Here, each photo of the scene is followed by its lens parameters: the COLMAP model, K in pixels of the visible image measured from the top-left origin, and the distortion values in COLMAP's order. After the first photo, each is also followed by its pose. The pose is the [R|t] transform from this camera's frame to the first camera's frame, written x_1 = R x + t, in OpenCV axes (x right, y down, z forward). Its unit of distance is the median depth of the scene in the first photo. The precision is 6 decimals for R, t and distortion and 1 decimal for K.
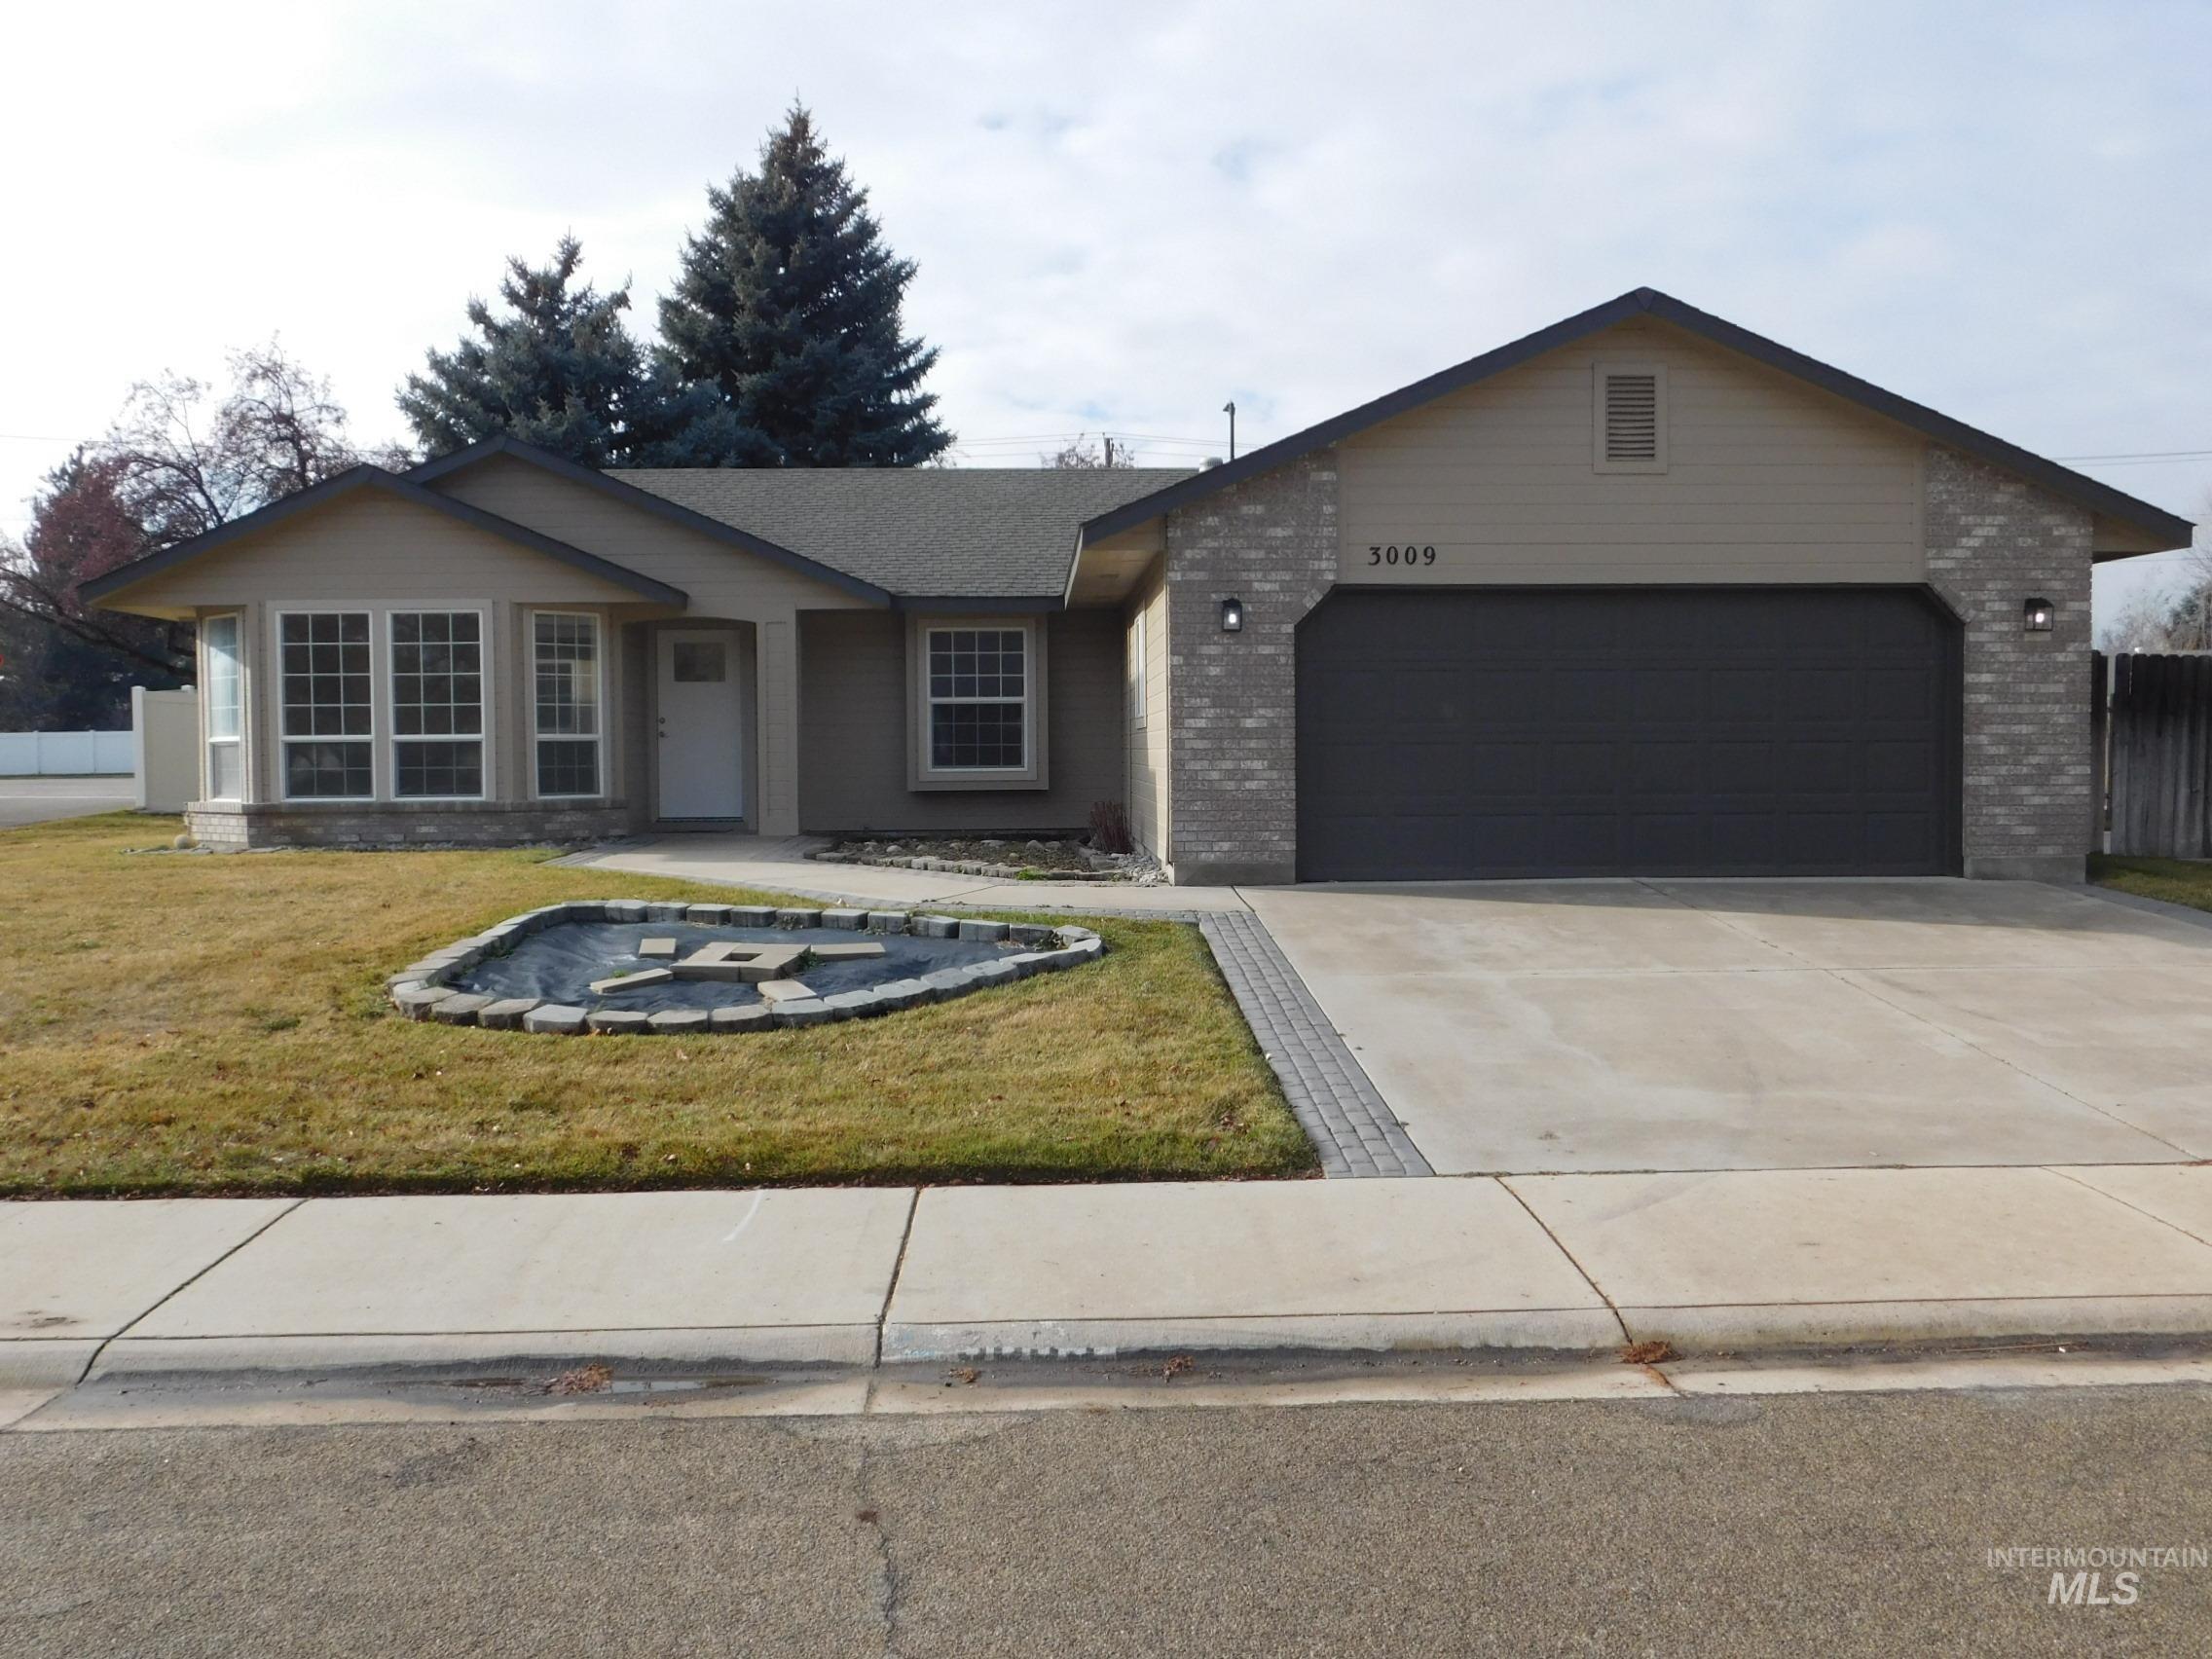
lens RADIAL K [[1927.0, 0, 1106.0], [0, 1927.0, 829.5], [0, 0, 1]] dist [-0.008271, -0.000838]
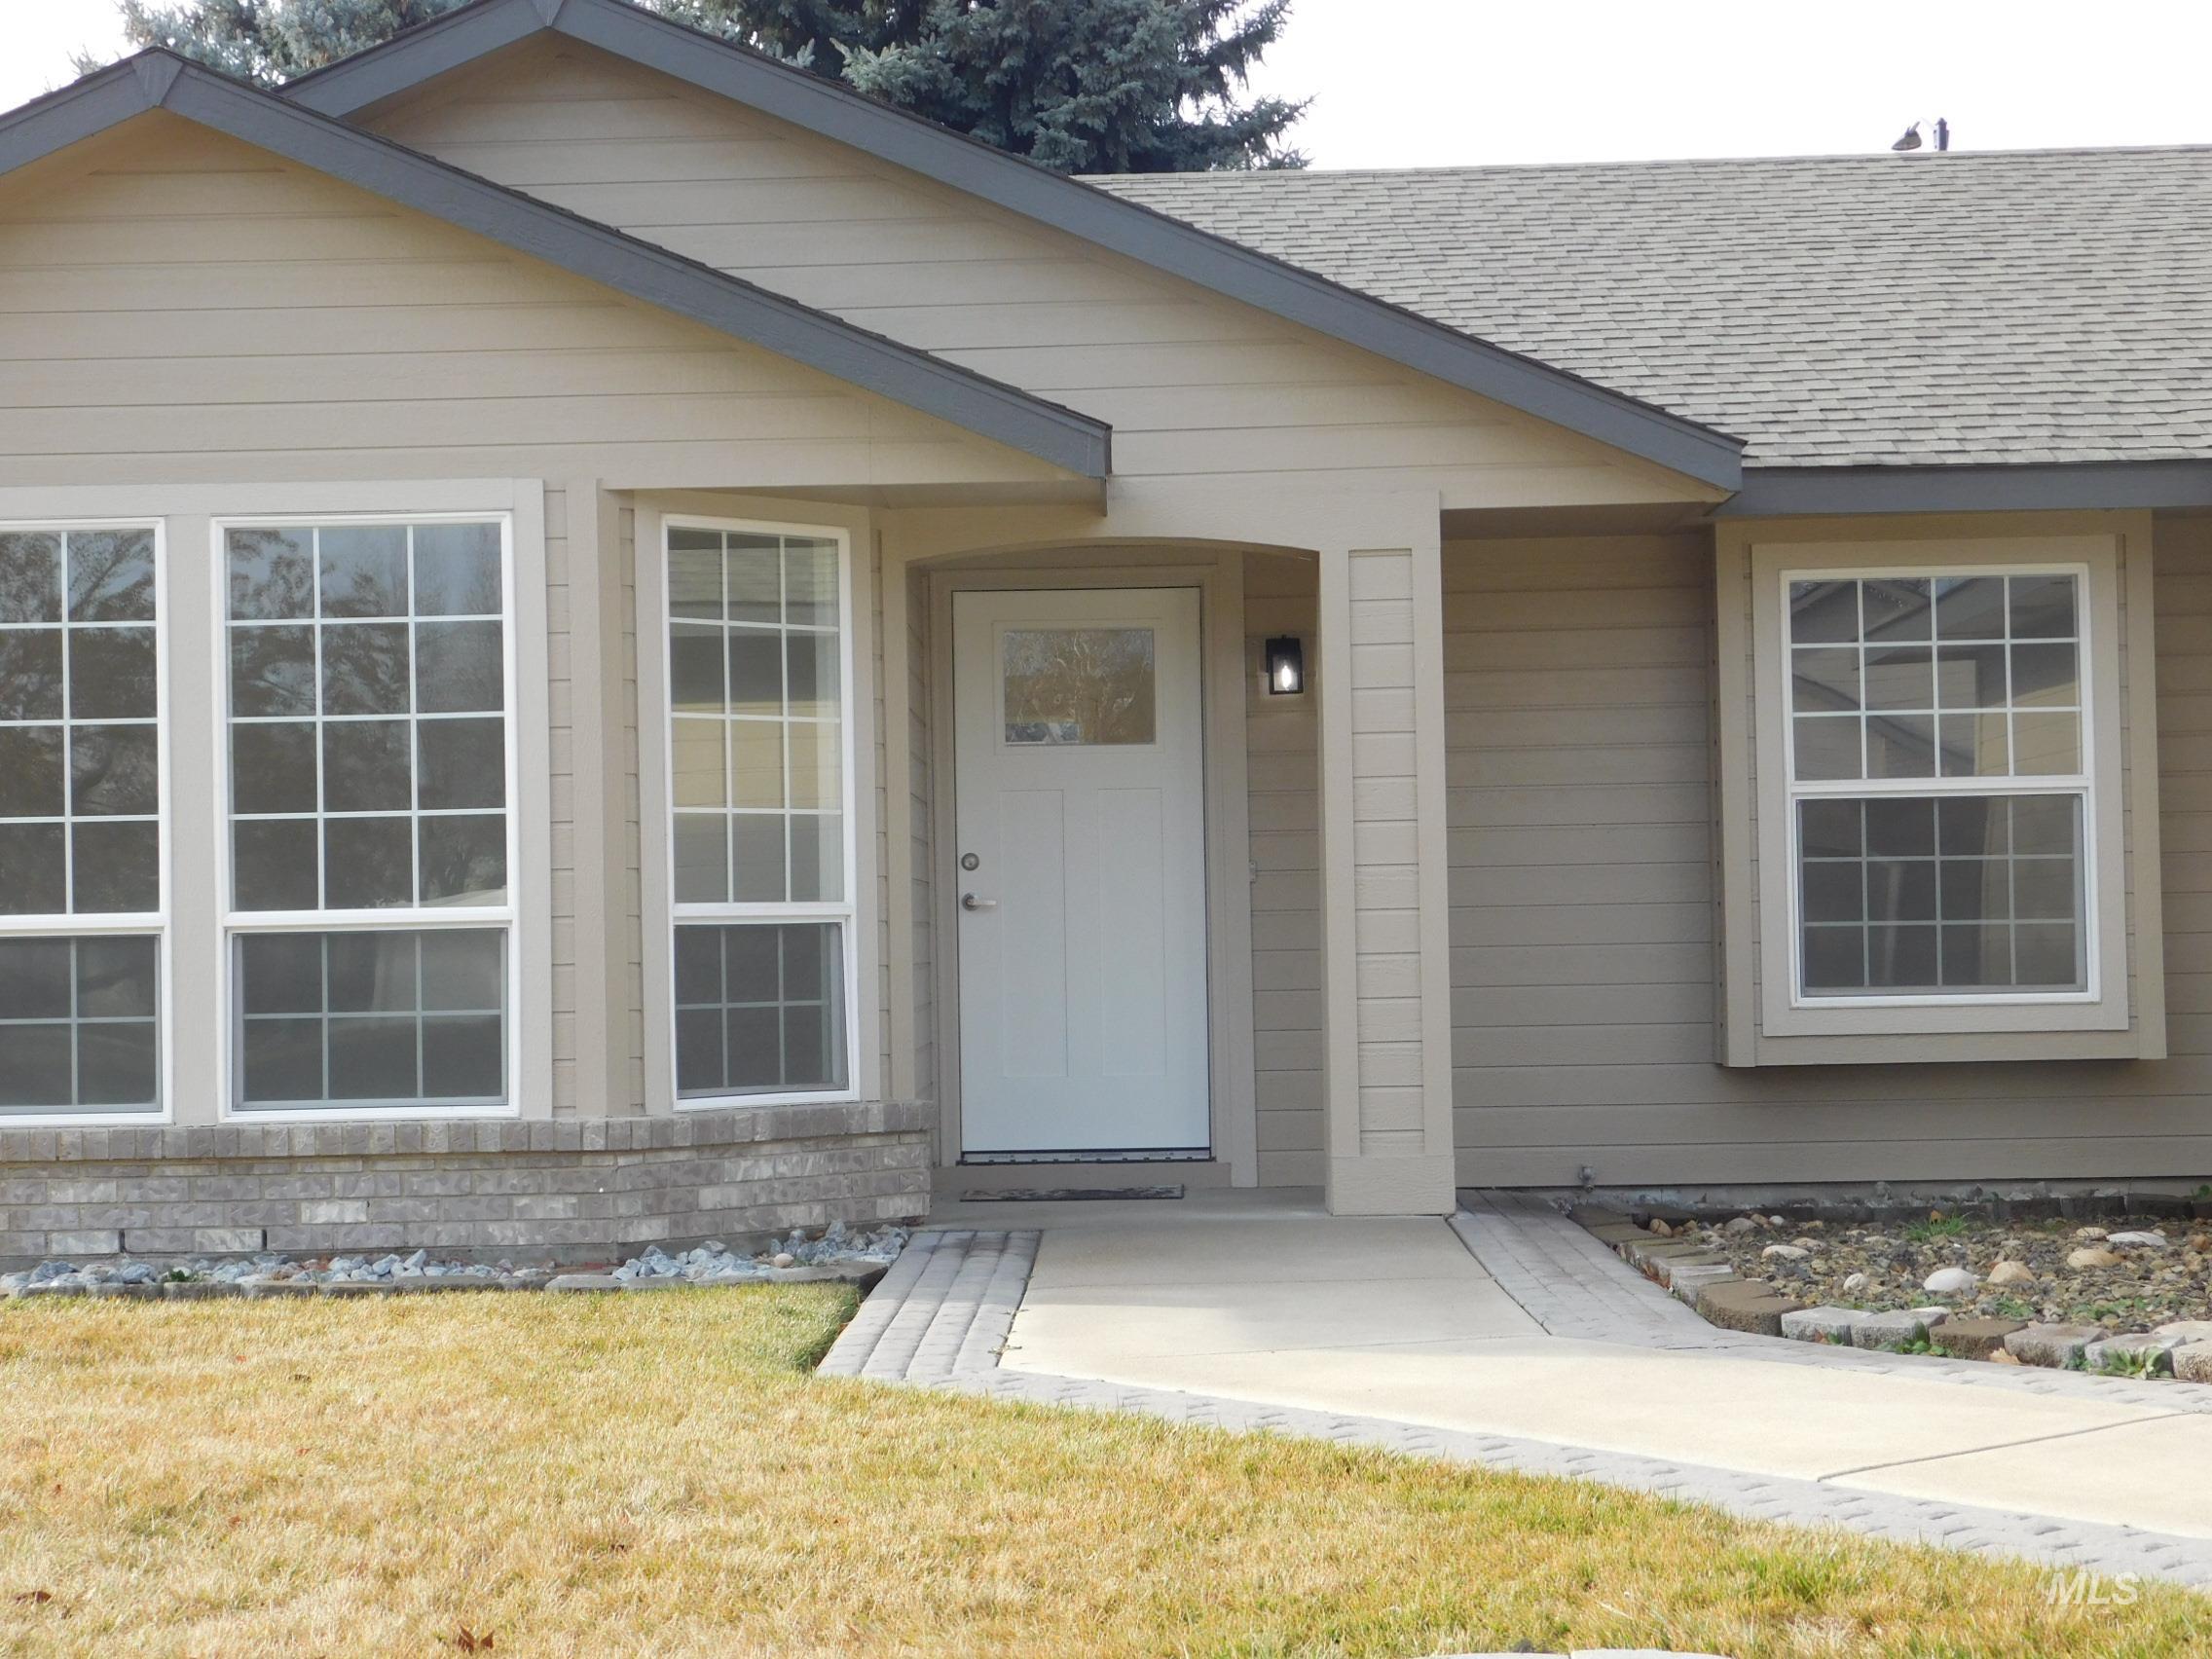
lens RADIAL K [[3855.9, 0, 1106.0], [0, 3855.9, 829.5], [0, 0, 1]] dist [0.099971, -0.061550]
pose [[0.998156, -0.012810, -0.059335, -0.185347], [0.008724, 0.997605, -0.068621, -0.017379], [0.060072, 0.067976, 0.995877, 0.368395]]
